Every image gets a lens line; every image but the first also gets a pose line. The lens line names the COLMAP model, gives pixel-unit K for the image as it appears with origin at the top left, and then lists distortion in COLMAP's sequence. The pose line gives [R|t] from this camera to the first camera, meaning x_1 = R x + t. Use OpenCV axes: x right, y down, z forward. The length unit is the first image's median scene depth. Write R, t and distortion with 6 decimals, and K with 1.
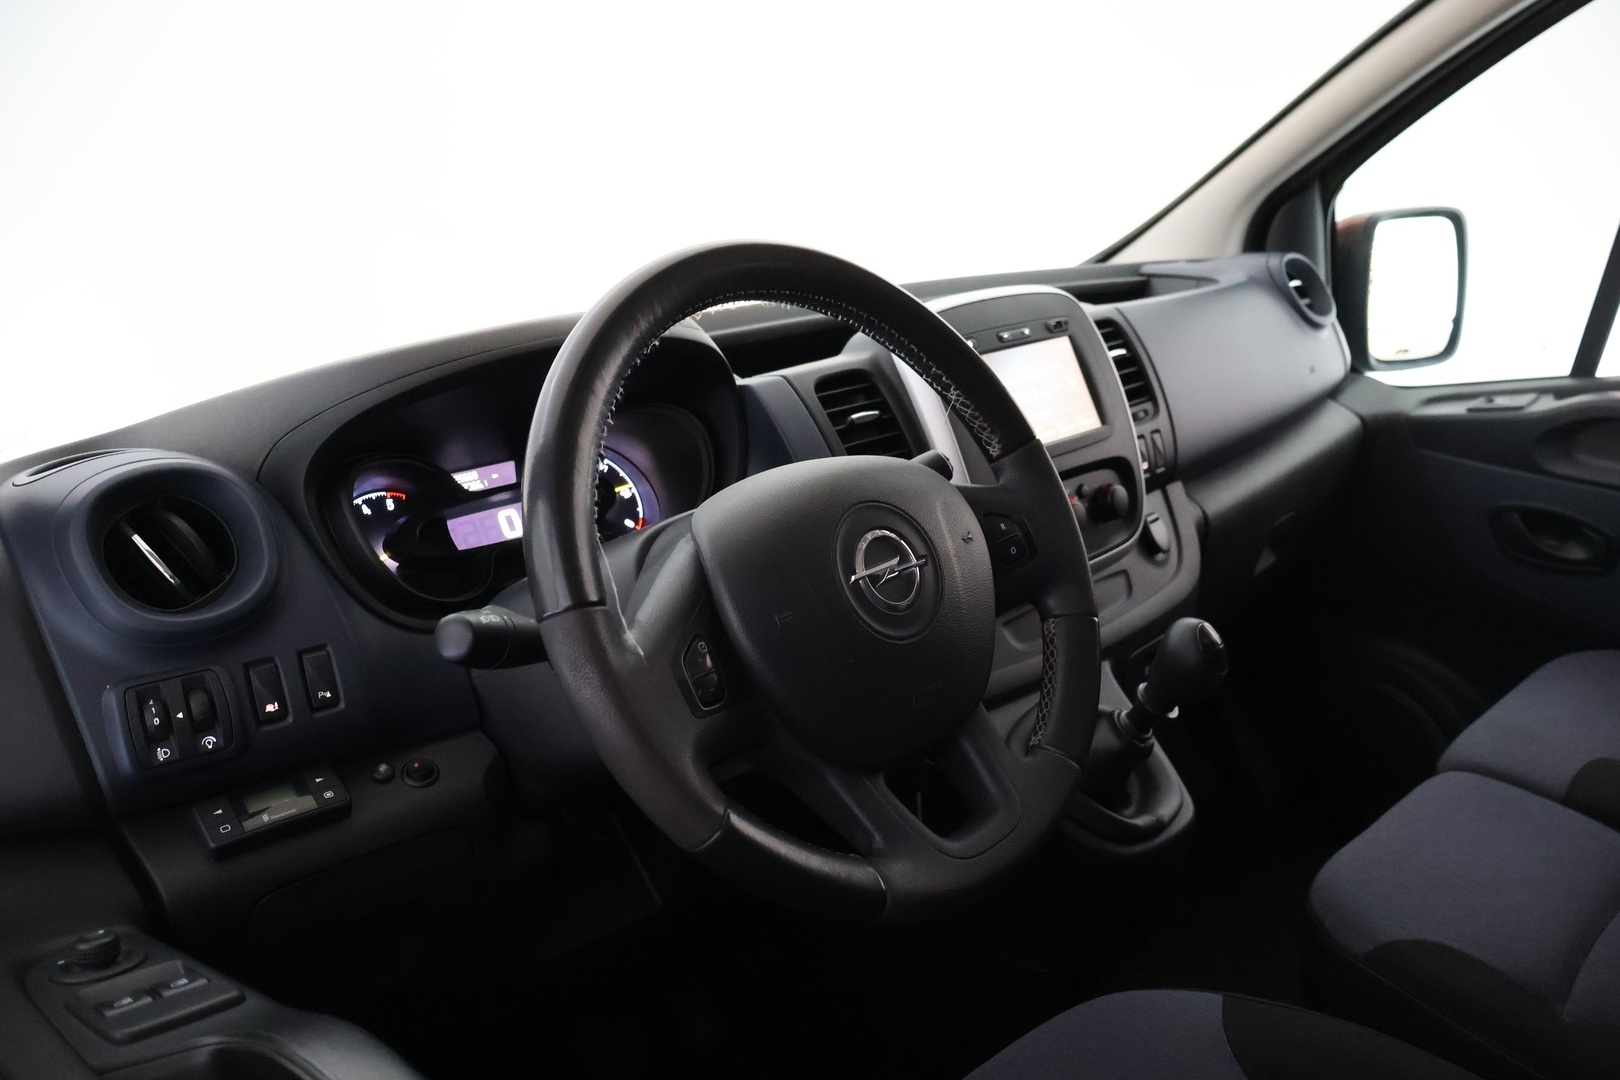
lens RADIAL K [[1371.0, 0, 804.3], [0, 1371.0, 539.6], [0, 0, 1]] dist [-0.020539, 0.053057]
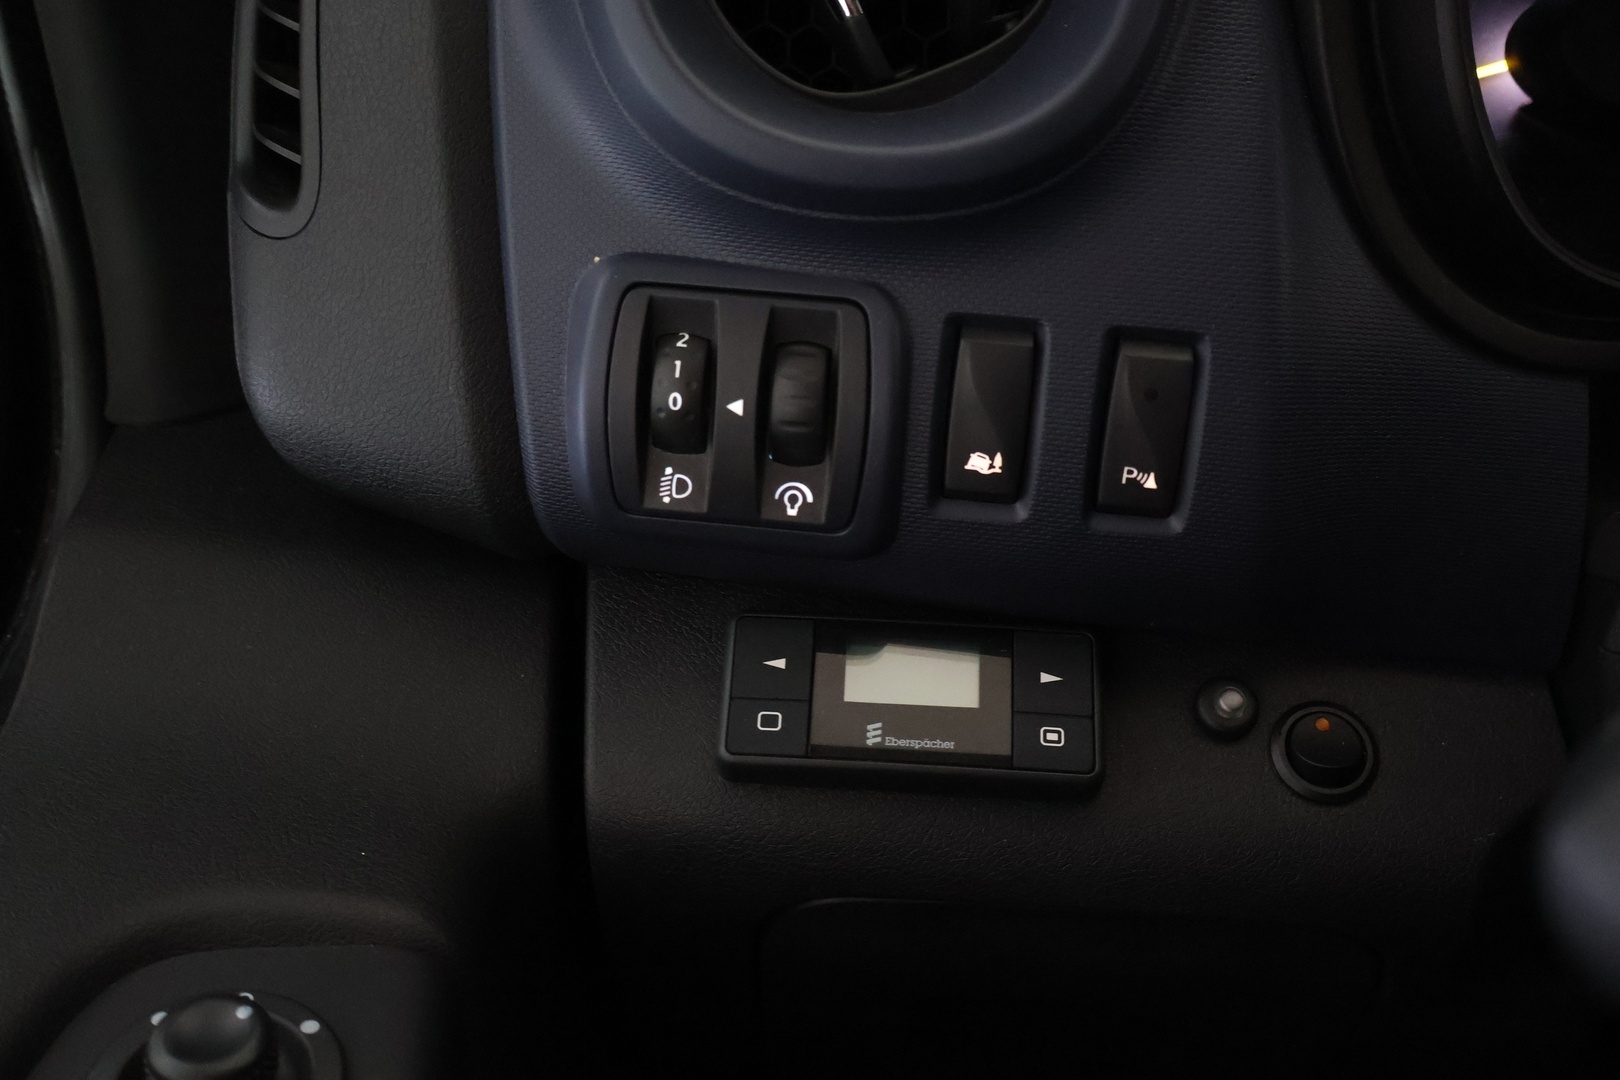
lens RADIAL K [[1462.4, 0, 834.6], [0, 1462.4, 511.9], [0, 0, 1]] dist [0.006311, 0.009598]
pose [[0.740981, 0.461428, -0.487885, -0.233551], [-0.238977, 0.860162, 0.450569, -0.021304], [0.627565, -0.217269, 0.747634, 0.701107]]
